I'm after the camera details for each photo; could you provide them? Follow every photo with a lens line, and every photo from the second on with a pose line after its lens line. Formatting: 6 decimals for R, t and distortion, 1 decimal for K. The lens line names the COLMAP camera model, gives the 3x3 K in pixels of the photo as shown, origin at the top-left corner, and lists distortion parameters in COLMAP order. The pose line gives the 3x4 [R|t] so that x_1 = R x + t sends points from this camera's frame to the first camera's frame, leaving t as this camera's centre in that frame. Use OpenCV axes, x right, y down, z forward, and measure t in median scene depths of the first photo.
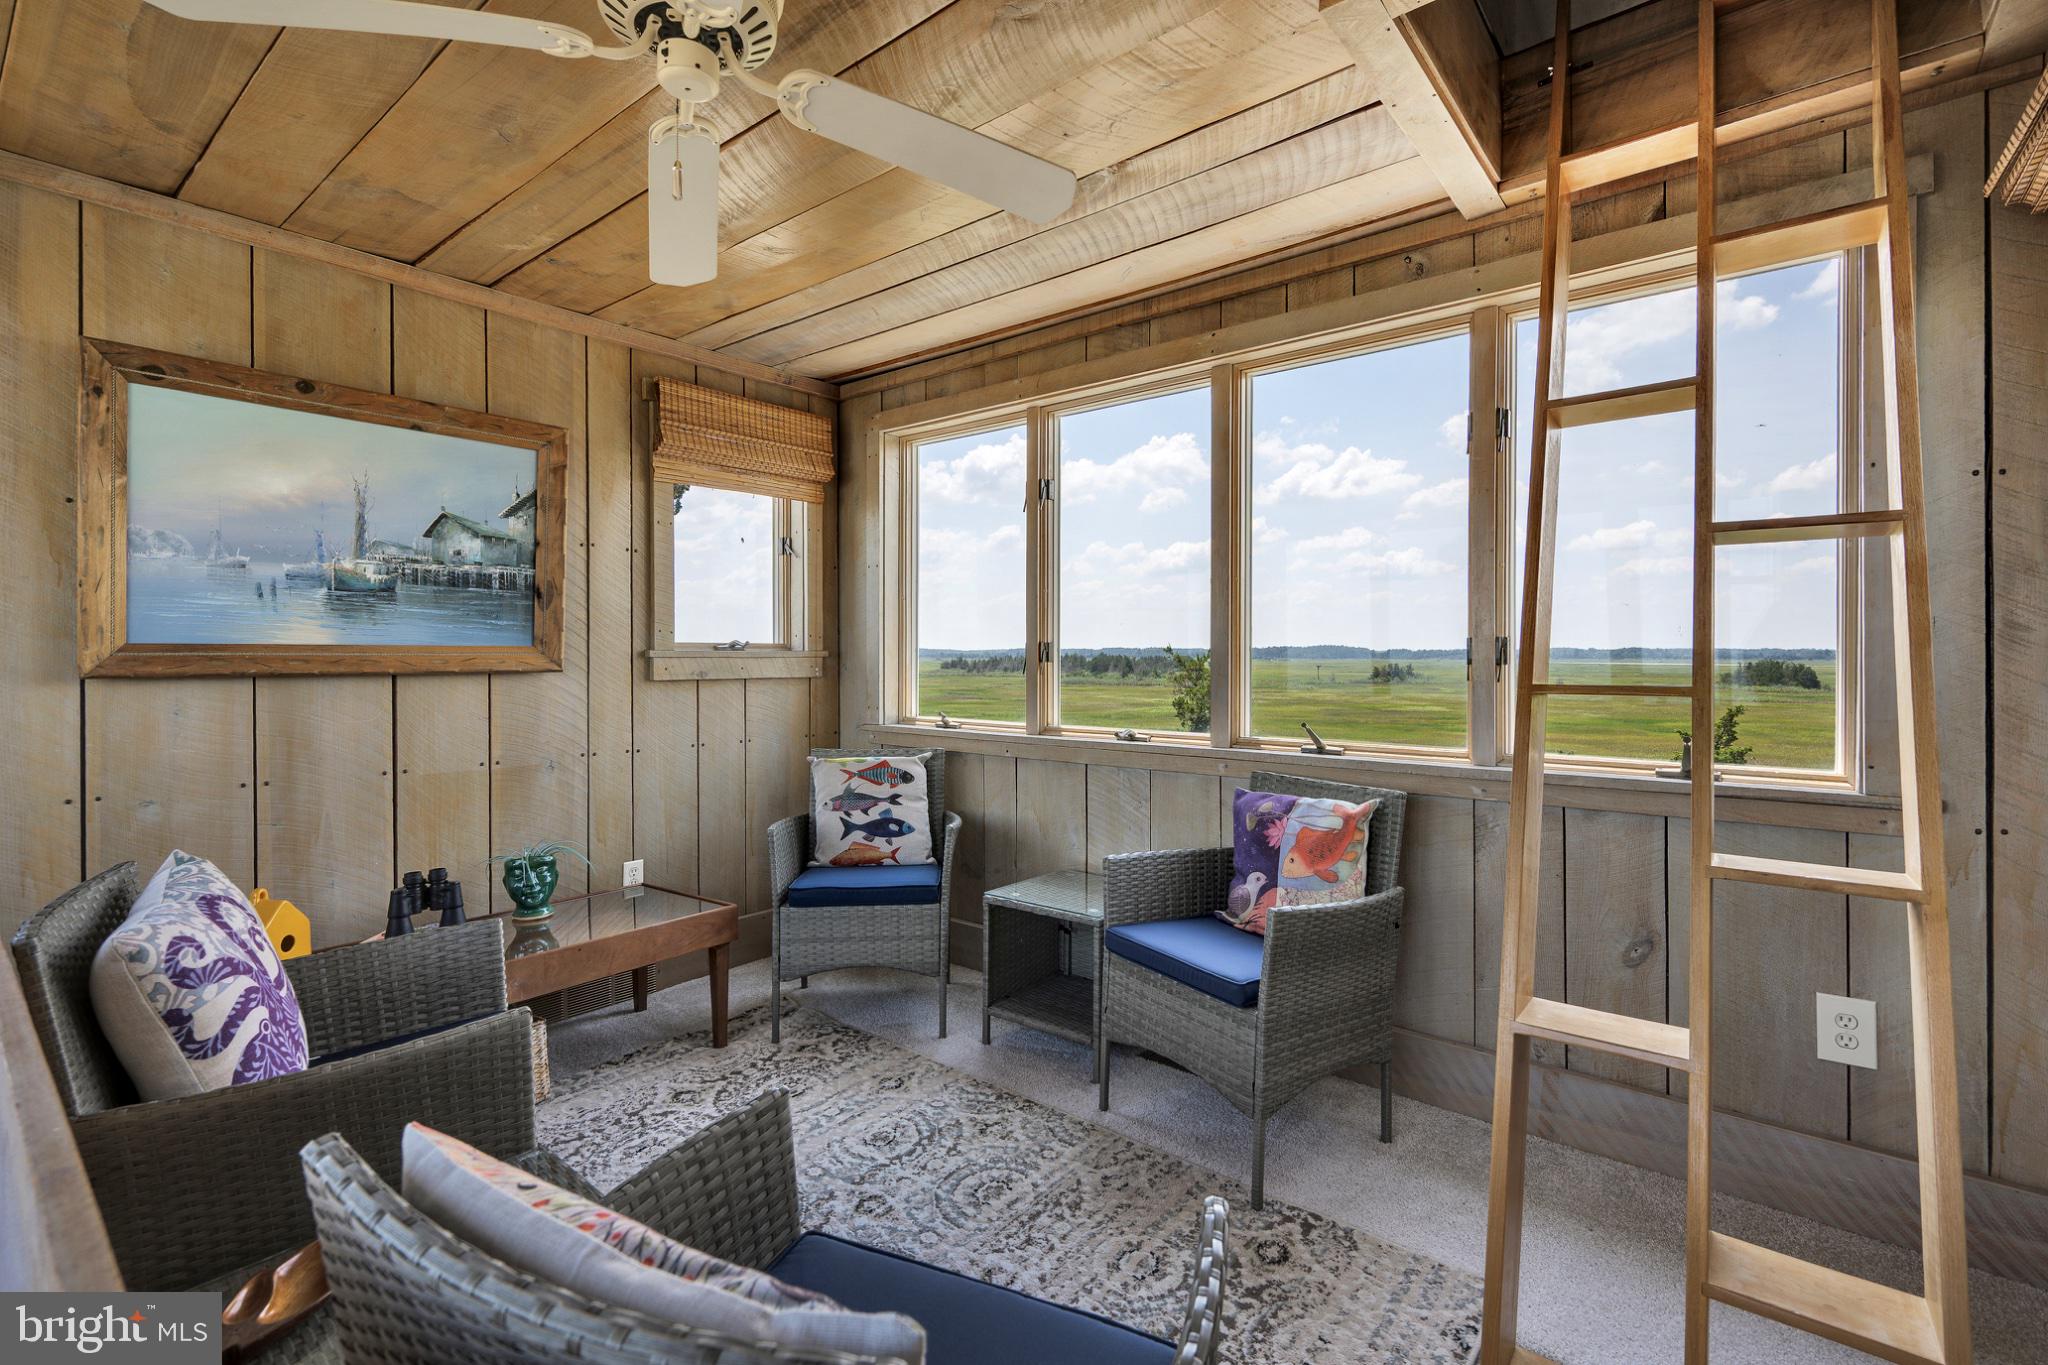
lens RADIAL K [[918.5, 0, 1006.0], [0, 918.5, 656.9], [0, 0, 1]] dist [-0.000771, -0.000585]
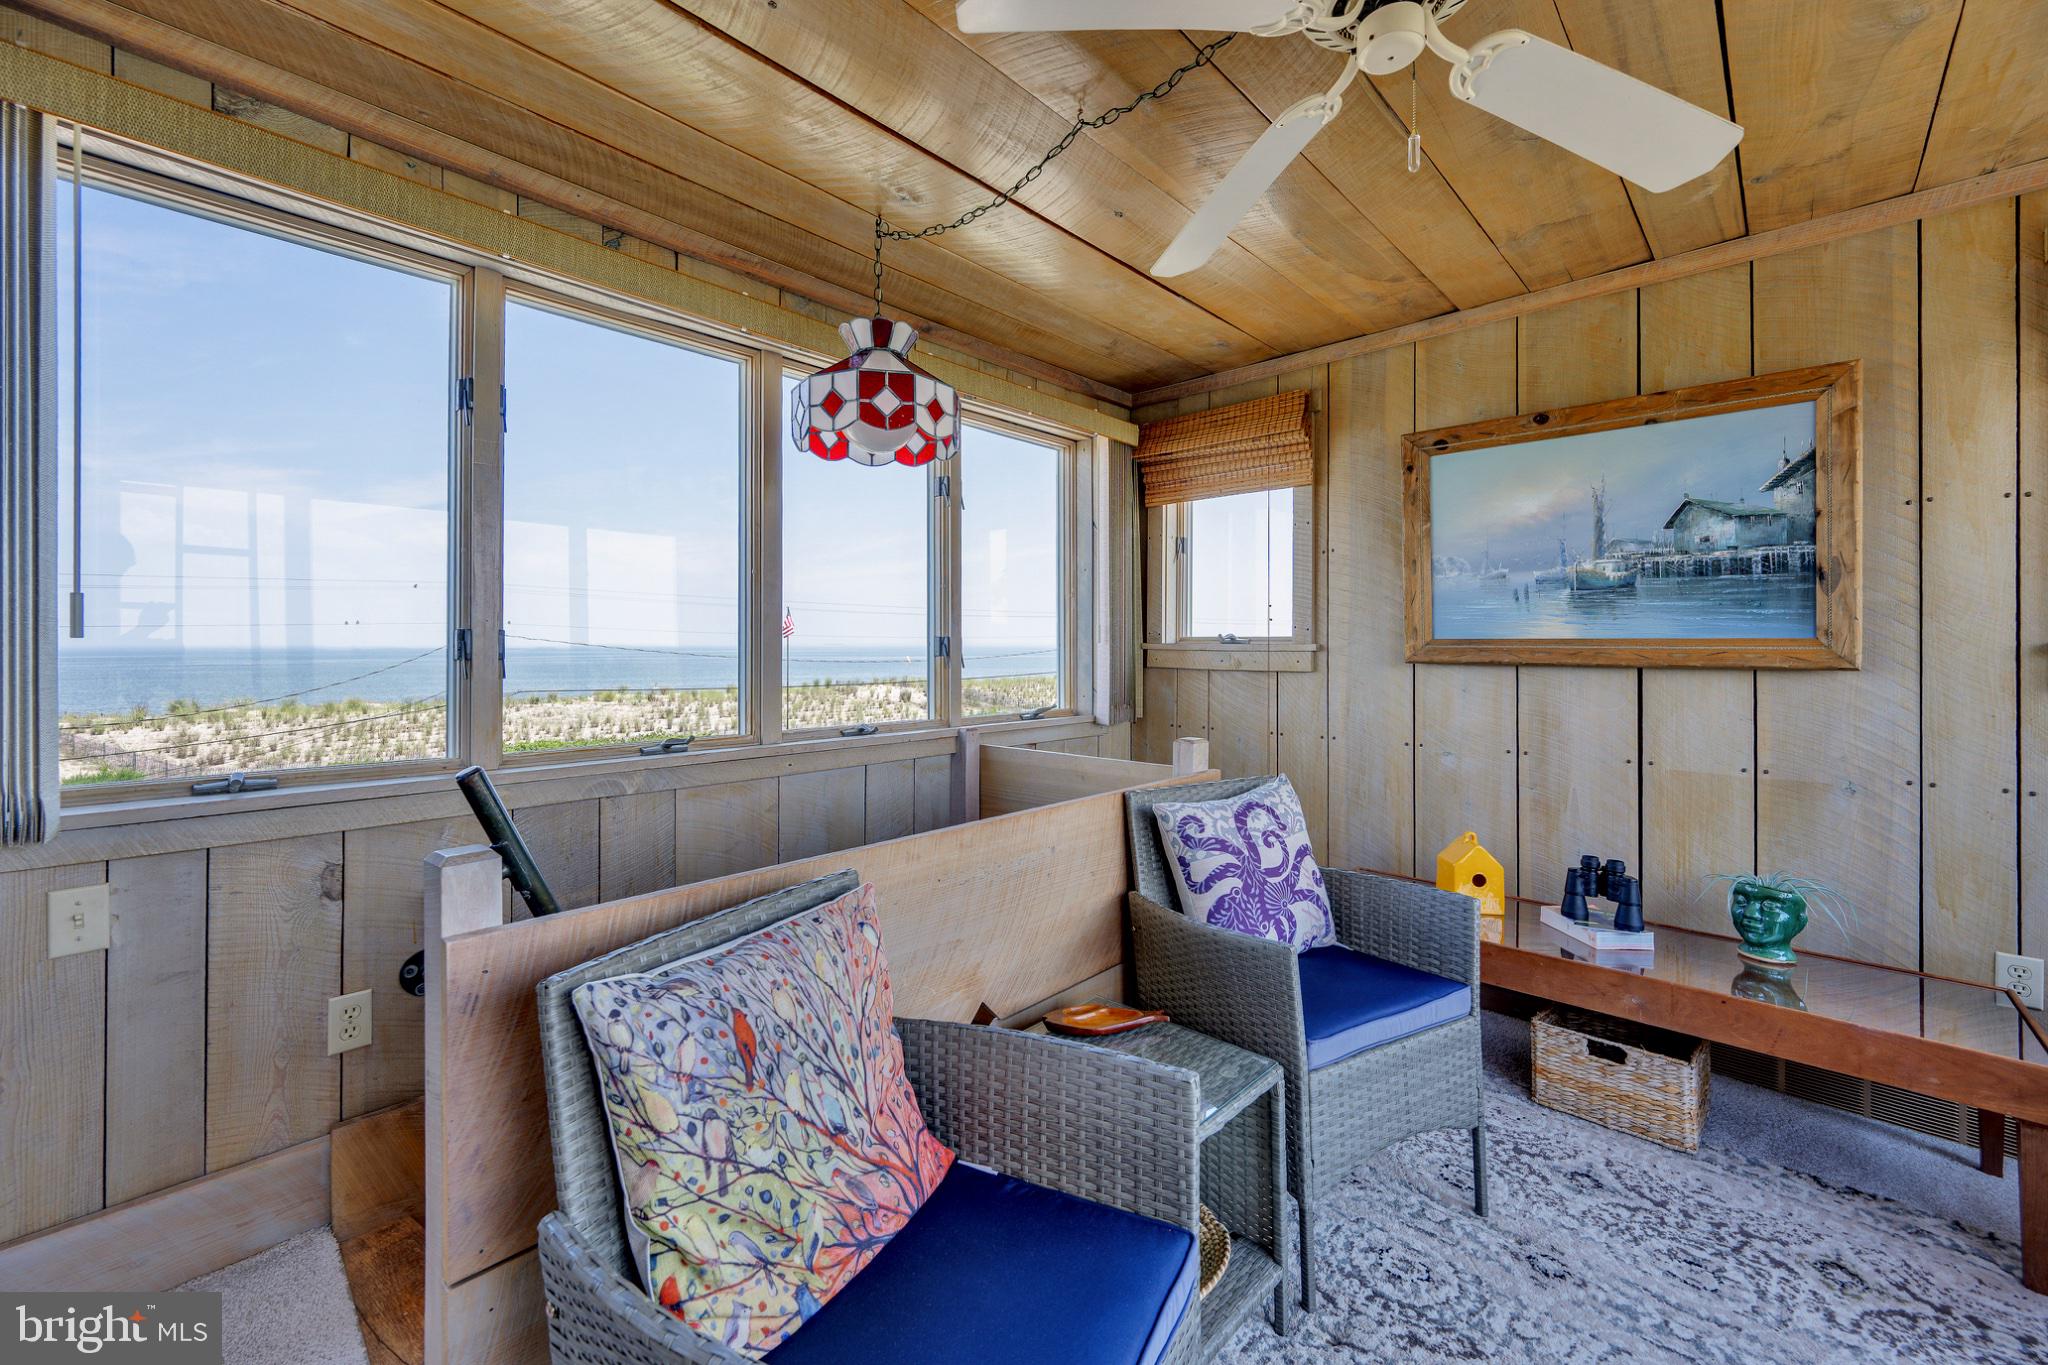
lens RADIAL K [[802.5, 0, 1004.1], [0, 802.5, 641.7], [0, 0, 1]] dist [-0.010330, 0.000731]
pose [[-0.089590, 0.000674, -0.995978, 0.299158], [-0.002145, 0.999997, 0.000869, -0.008784], [0.995976, 0.002214, -0.089589, 0.389178]]
